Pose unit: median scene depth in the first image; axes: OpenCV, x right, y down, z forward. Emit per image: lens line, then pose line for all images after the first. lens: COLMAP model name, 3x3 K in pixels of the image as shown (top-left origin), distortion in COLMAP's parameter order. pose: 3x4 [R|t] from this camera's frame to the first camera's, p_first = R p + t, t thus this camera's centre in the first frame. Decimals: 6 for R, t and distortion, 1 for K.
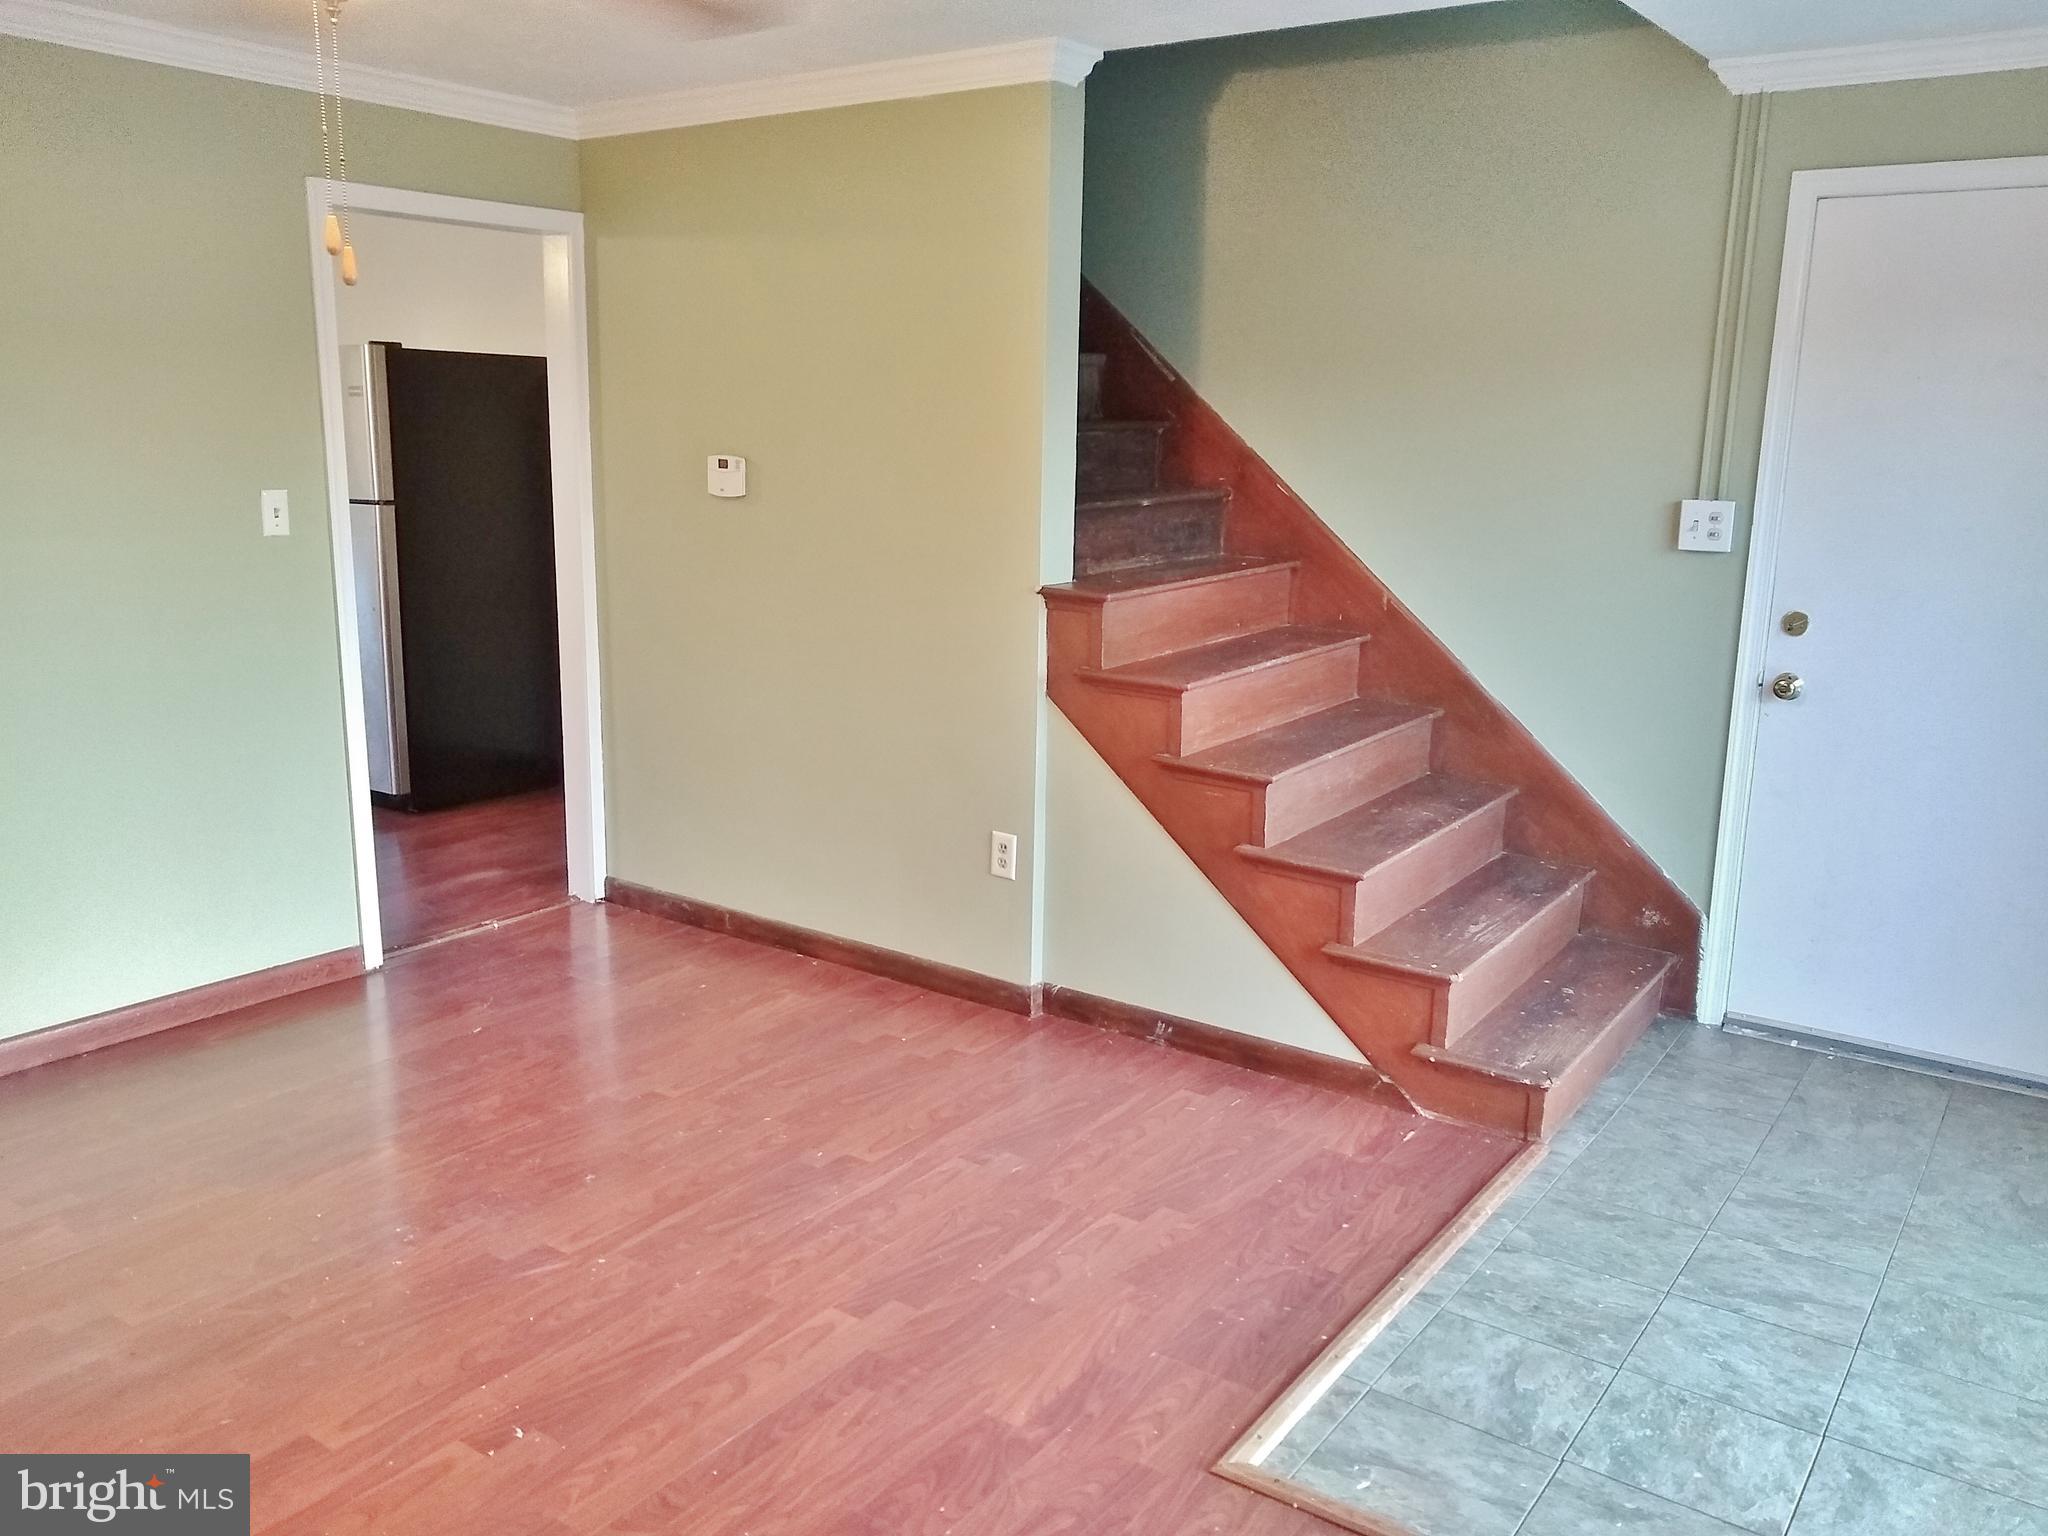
lens RADIAL K [[1615.7, 0, 1024.0], [0, 1615.7, 768.0], [0, 0, 1]] dist [0.009791, -0.003703]
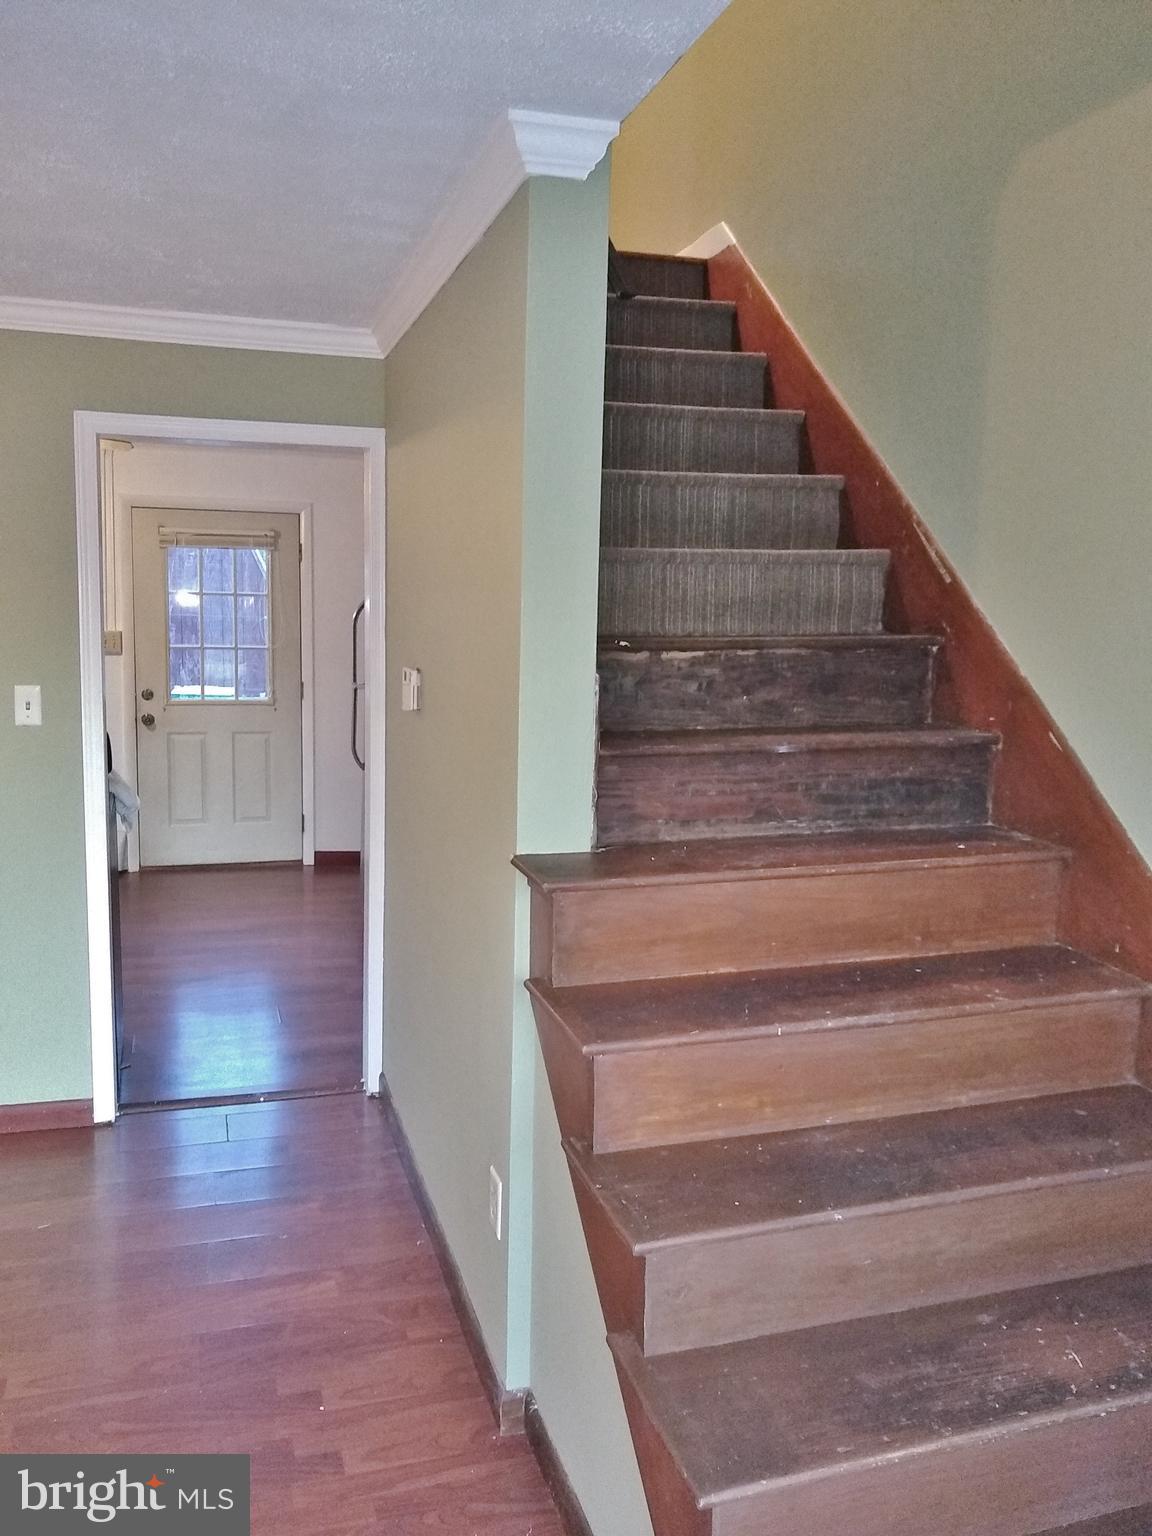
lens RADIAL K [[1211.8, 0, 576.0], [0, 1211.8, 768.0], [0, 0, 1]] dist [0.009791, -0.003703]
pose [[0.794953, 0.081246, -0.601206, 0.354452], [-0.137823, 0.989266, -0.048550, -0.127887], [0.590809, 0.121455, 0.797618, 0.567780]]
